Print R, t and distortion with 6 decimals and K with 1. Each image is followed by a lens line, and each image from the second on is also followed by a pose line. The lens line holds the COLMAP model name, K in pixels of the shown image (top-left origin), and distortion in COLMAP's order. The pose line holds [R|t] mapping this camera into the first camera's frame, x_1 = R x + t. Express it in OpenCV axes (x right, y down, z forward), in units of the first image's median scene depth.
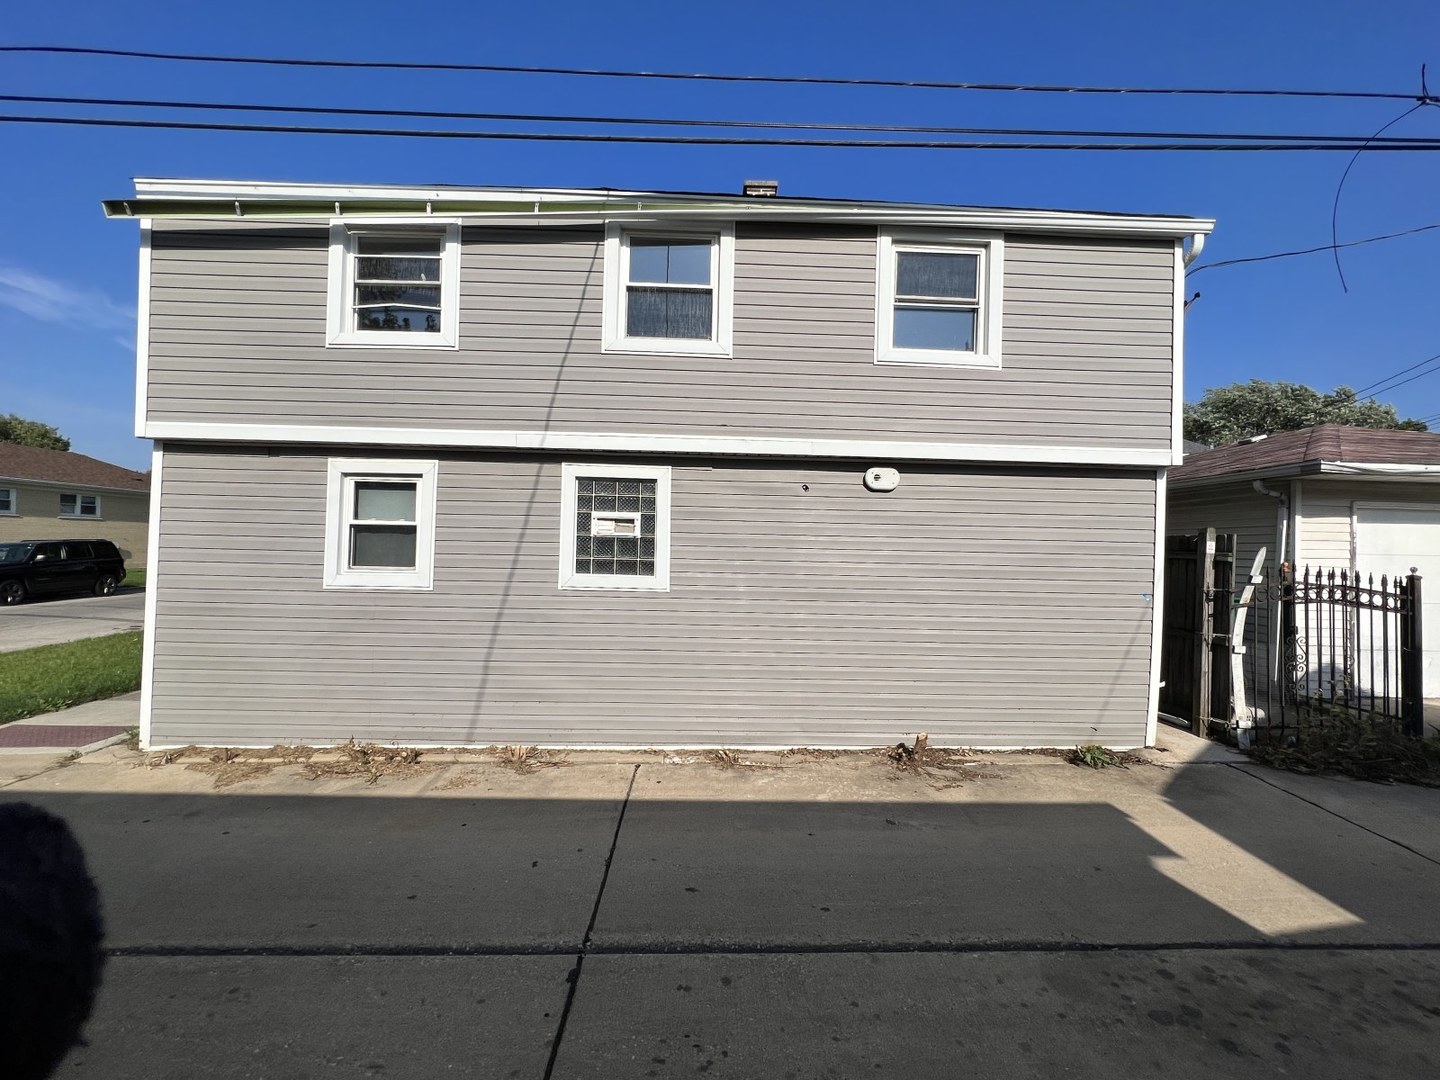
lens RADIAL K [[515.2, 0, 720.0], [0, 515.2, 540.0], [0, 0, 1]] dist [-0.001078, -0.000069]
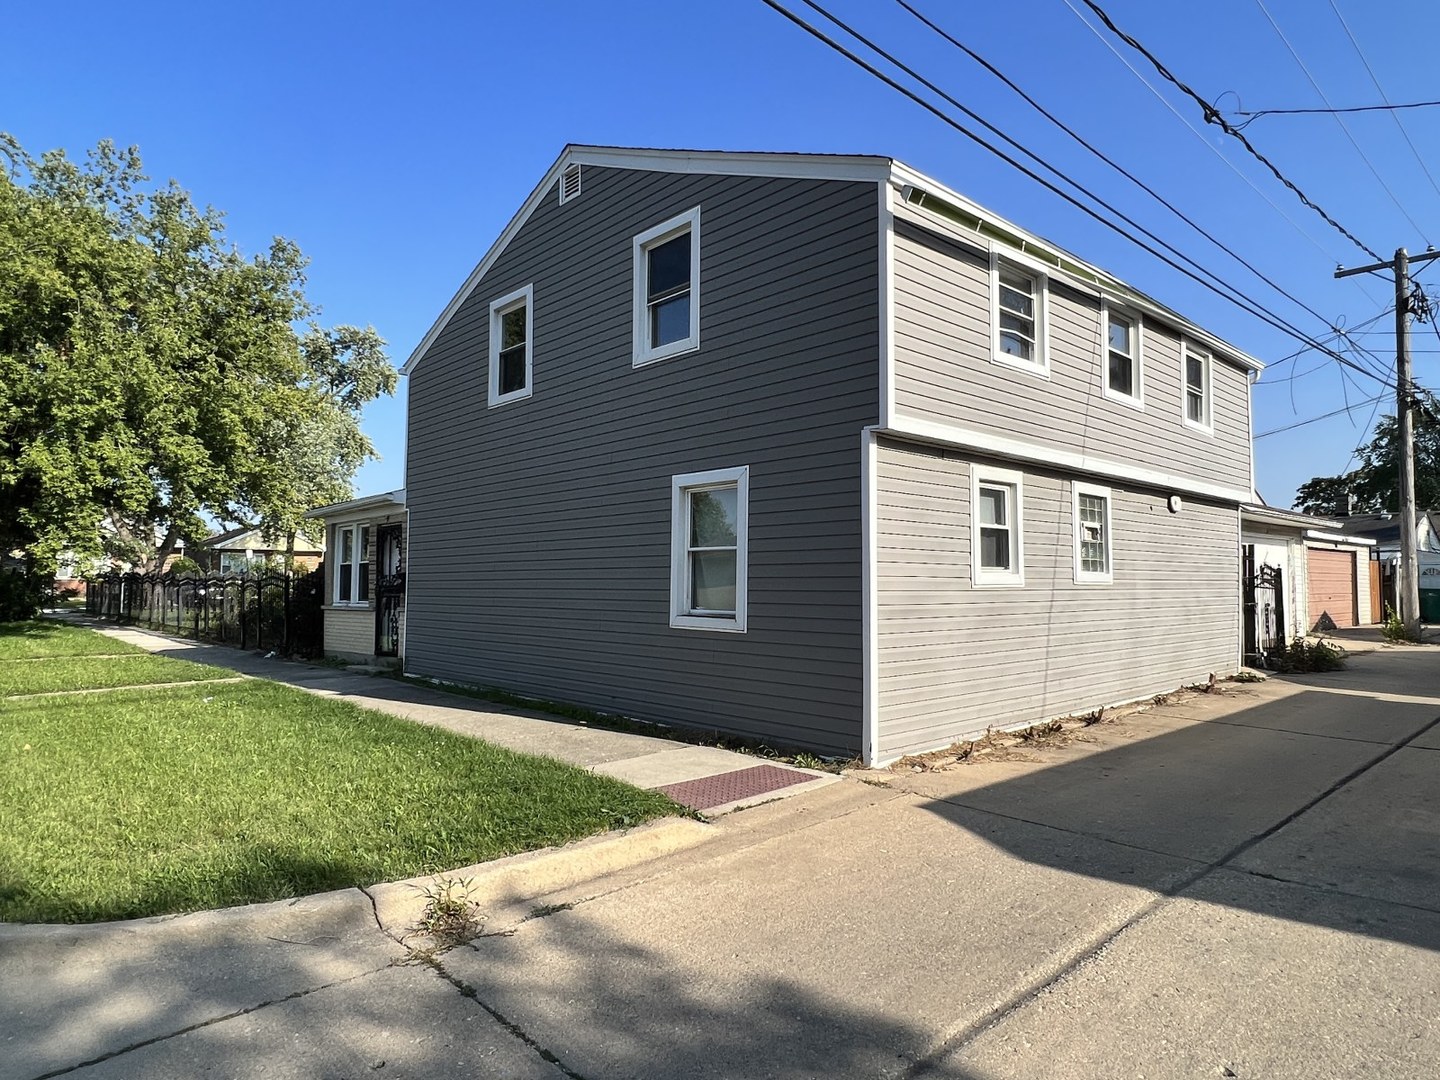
lens RADIAL K [[865.5, 0, 720.0], [0, 865.5, 540.0], [0, 0, 1]] dist [-0.001475, -0.000070]
pose [[0.748504, 0.009159, 0.663068, -2.309659], [-0.004139, 0.999950, -0.009141, 0.013443], [-0.663118, 0.004098, 0.748504, 0.021628]]
